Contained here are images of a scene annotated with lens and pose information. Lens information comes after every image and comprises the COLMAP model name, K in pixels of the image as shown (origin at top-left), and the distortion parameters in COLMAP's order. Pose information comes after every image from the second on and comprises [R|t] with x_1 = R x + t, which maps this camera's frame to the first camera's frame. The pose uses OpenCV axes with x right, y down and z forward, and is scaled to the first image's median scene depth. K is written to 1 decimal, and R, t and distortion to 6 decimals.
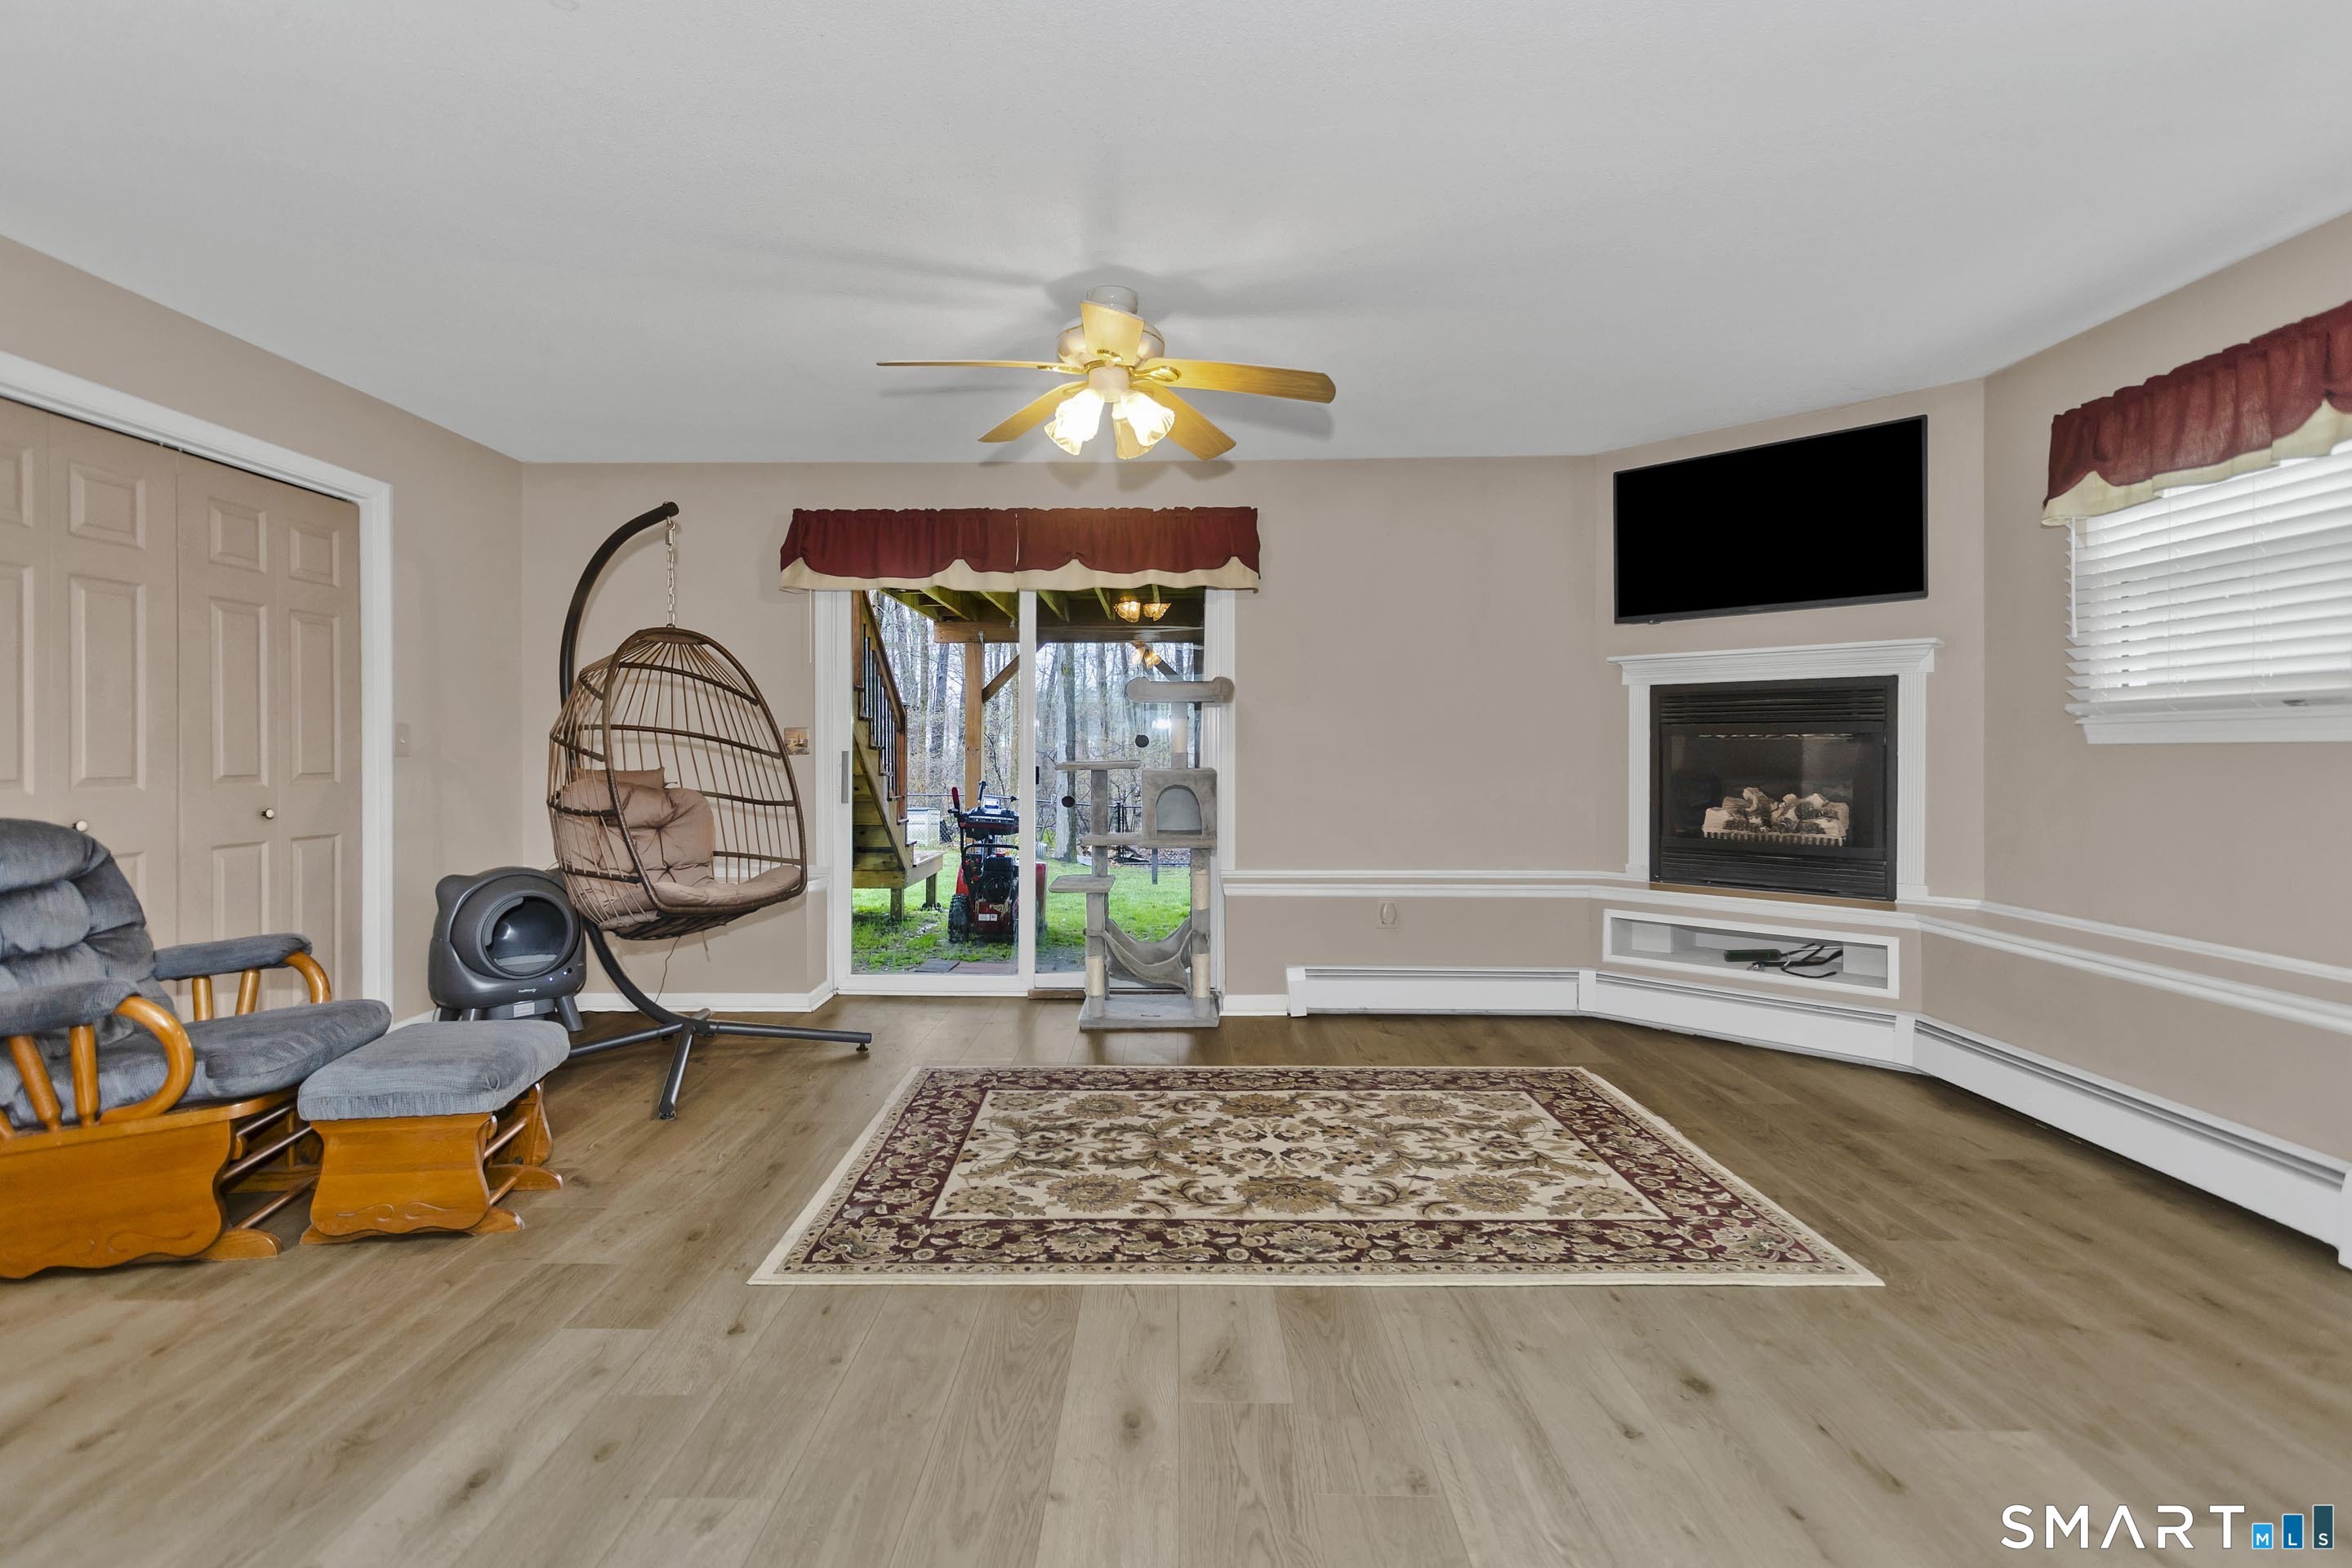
lens RADIAL K [[1105.4, 0, 1146.4], [0, 1105.4, 743.6], [0, 0, 1]] dist [0.002625, 0.000058]
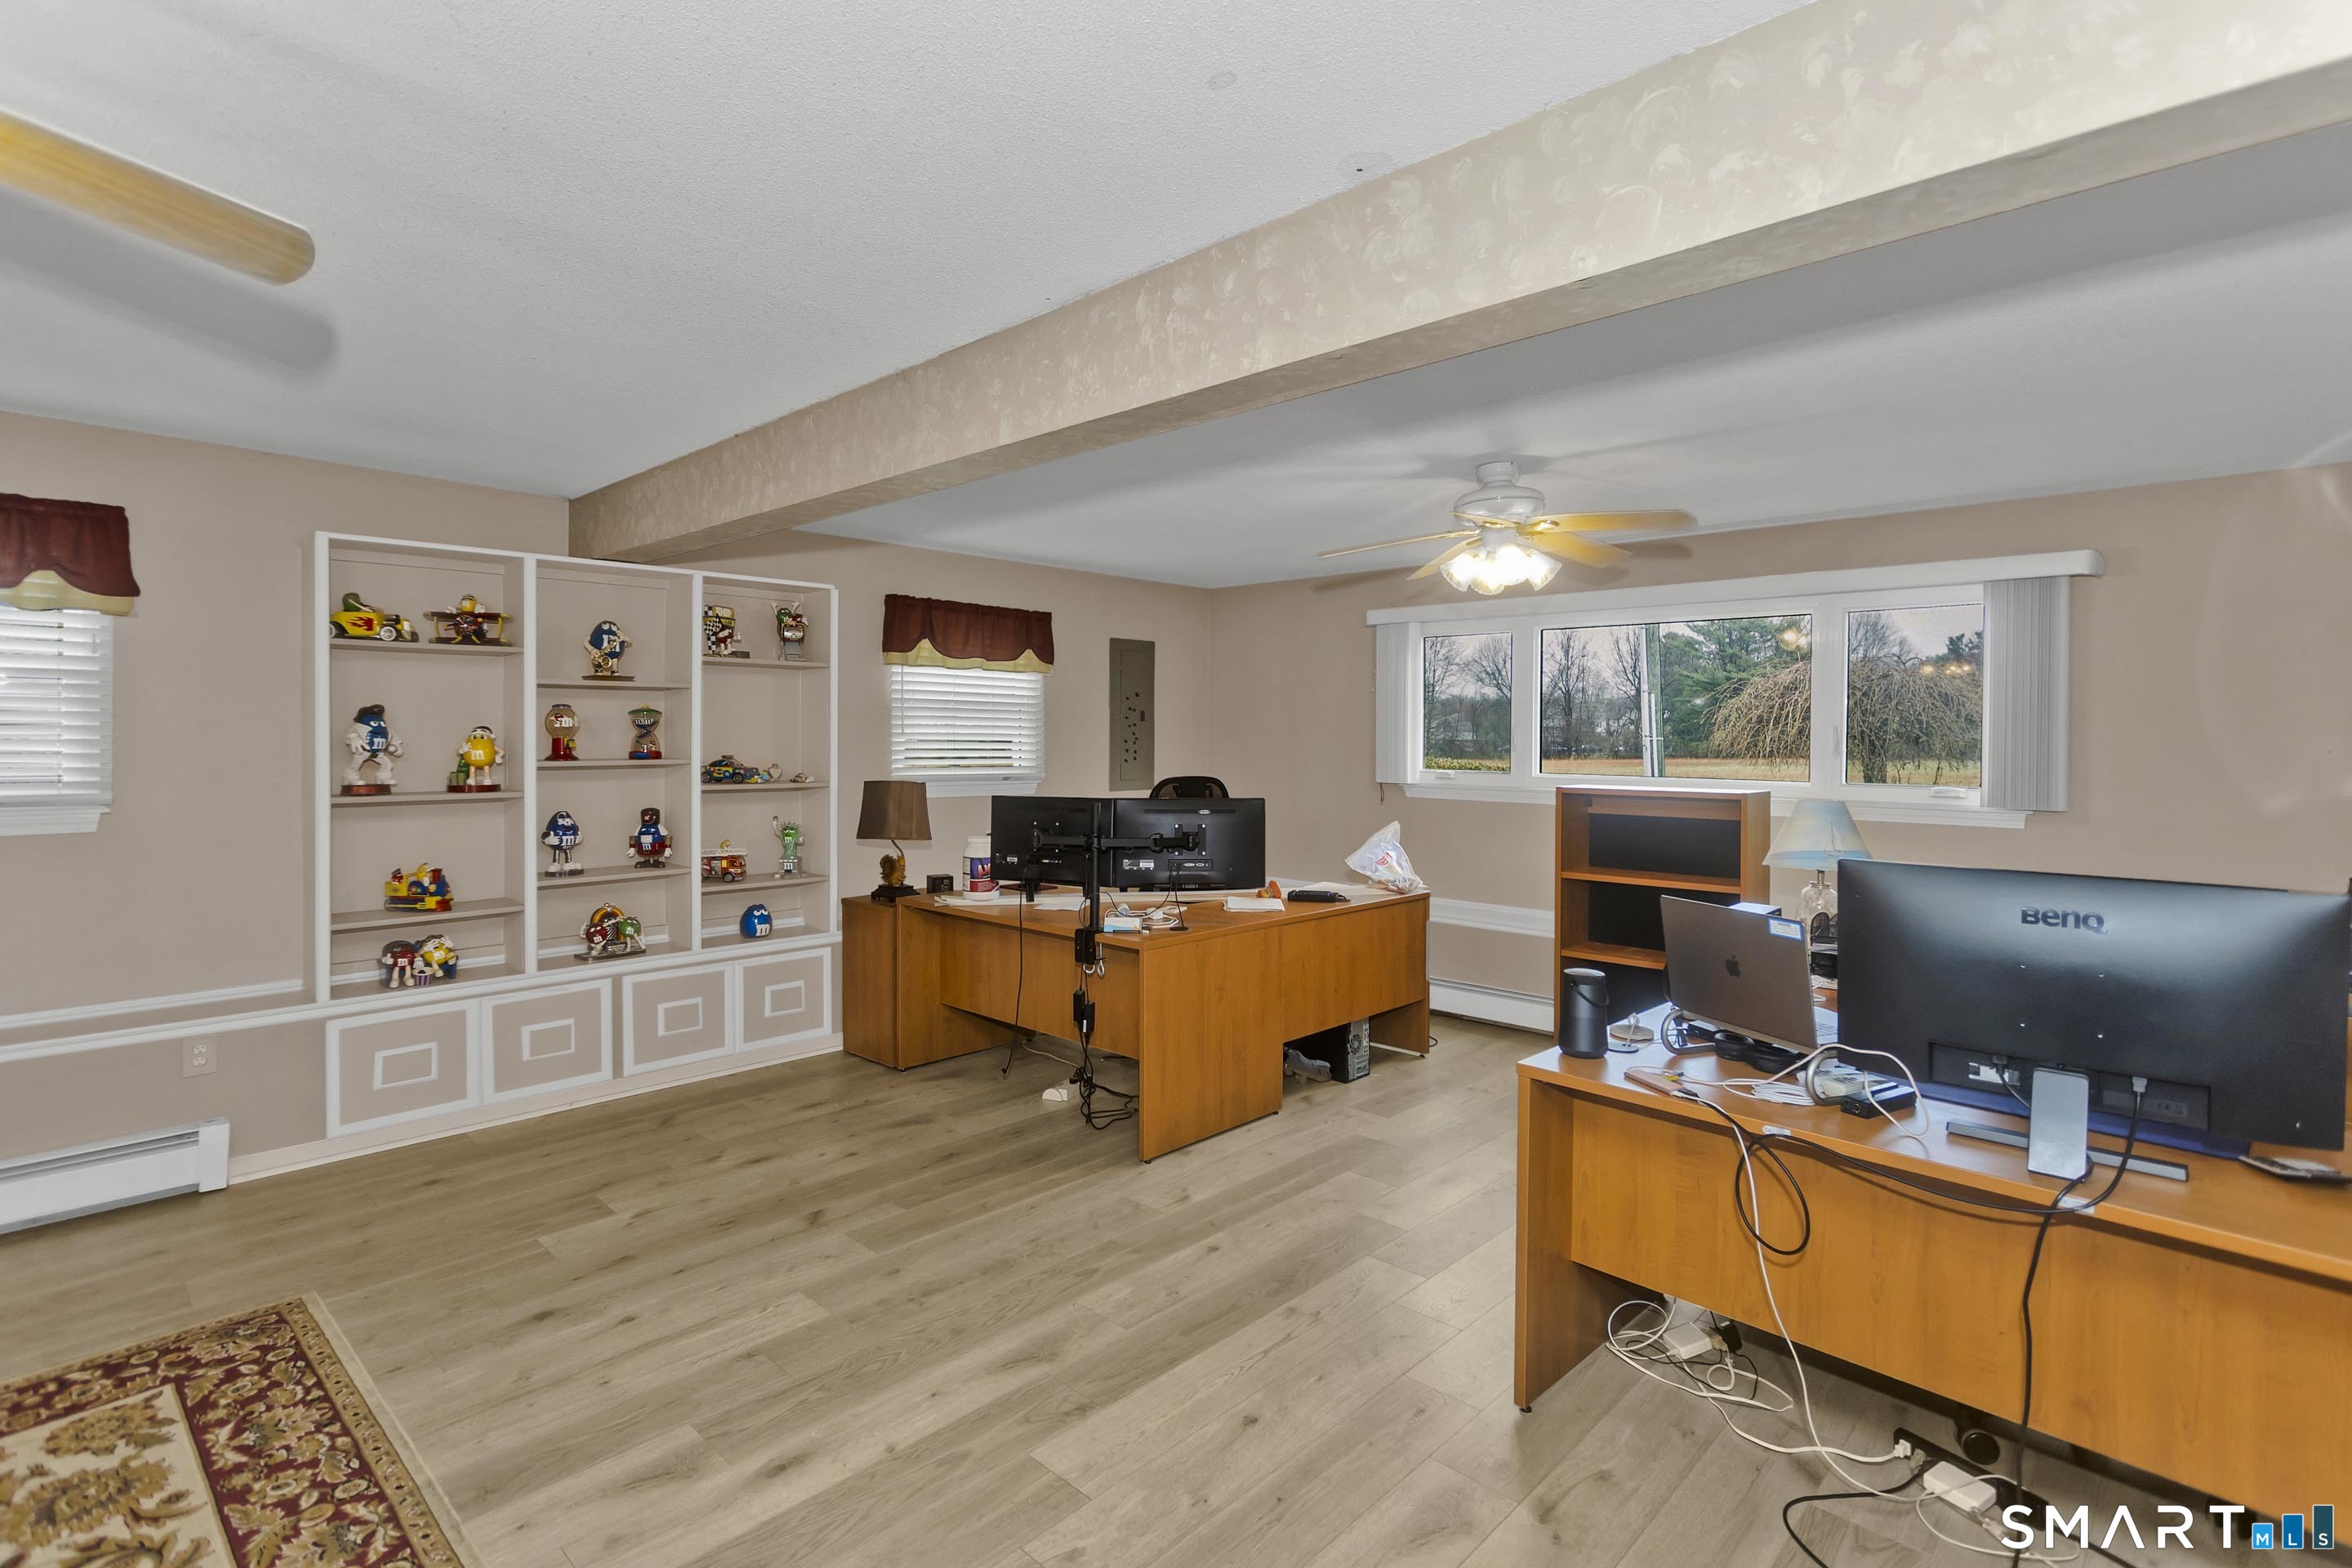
lens RADIAL K [[1133.6, 0, 1185.1], [0, 1133.6, 715.2], [0, 0, 1]] dist [0.004429, 0.001112]
pose [[-0.741870, 0.010101, 0.670468, -0.770905], [-0.010248, 0.999599, -0.026399, -0.116048], [-0.670466, -0.026456, -0.741469, 1.075215]]
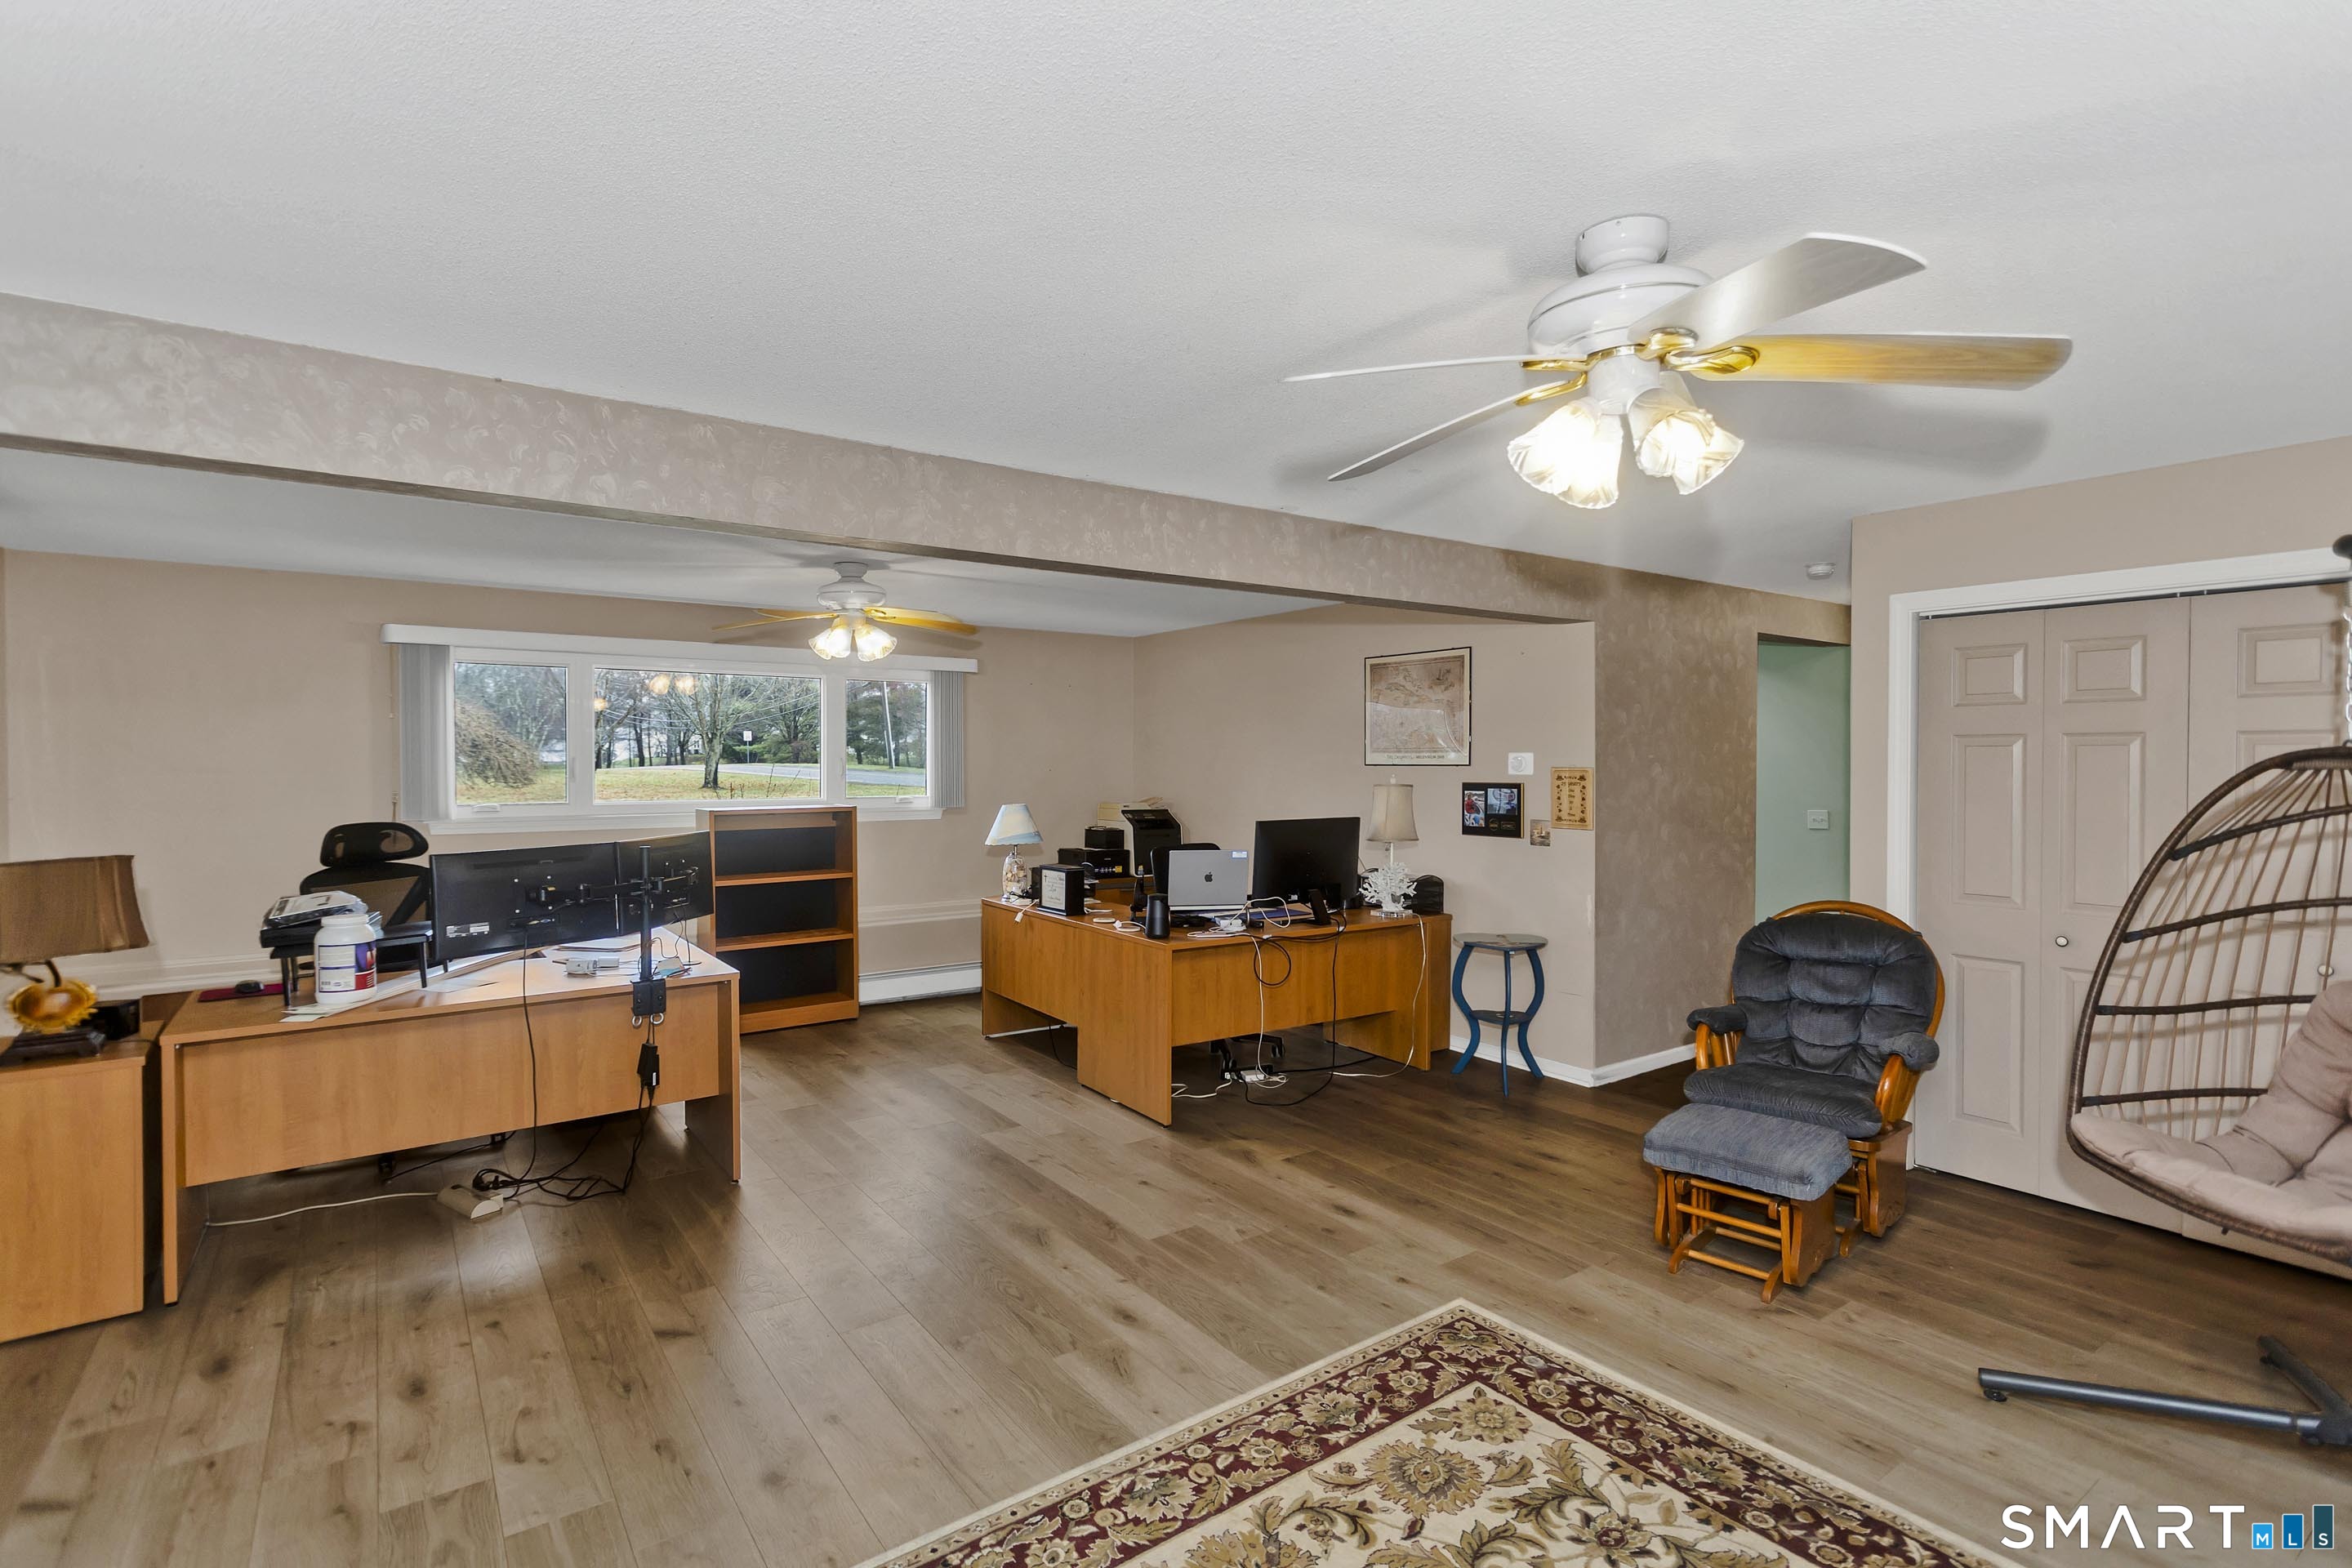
lens RADIAL K [[1103.0, 0, 1179.3], [0, 1103.0, 778.3], [0, 0, 1]] dist [0.003778, 0.000525]
pose [[-0.794098, 0.010997, -0.607690, 0.604363], [0.008334, 0.999939, 0.007204, -0.134287], [0.607733, 0.000656, -0.794141, 1.545220]]
